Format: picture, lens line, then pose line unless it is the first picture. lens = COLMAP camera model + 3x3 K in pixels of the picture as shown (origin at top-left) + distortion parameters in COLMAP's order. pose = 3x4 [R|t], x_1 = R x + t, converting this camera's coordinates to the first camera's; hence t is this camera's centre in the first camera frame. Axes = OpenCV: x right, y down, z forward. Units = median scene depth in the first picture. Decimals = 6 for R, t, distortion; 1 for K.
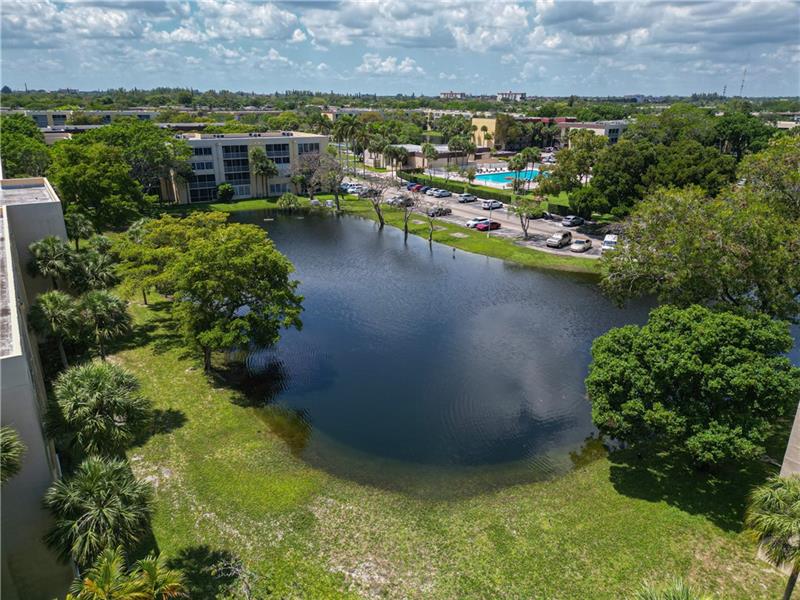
lens RADIAL K [[556.7, 0, 400.0], [0, 556.7, 300.0], [0, 0, 1]] dist [0.001330, -0.000807]
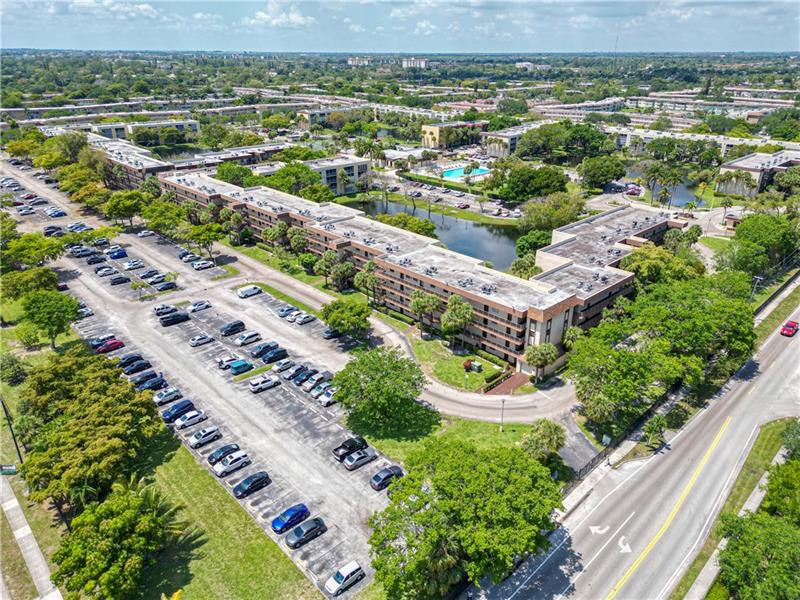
lens RADIAL K [[556.7, 0, 400.0], [0, 556.7, 300.0], [0, 0, 1]] dist [0.001330, -0.000807]
pose [[0.985183, -0.074006, 0.154720, -0.433828], [0.063115, 0.995247, 0.074166, 0.054303], [-0.159473, -0.063302, 0.985171, -1.093176]]
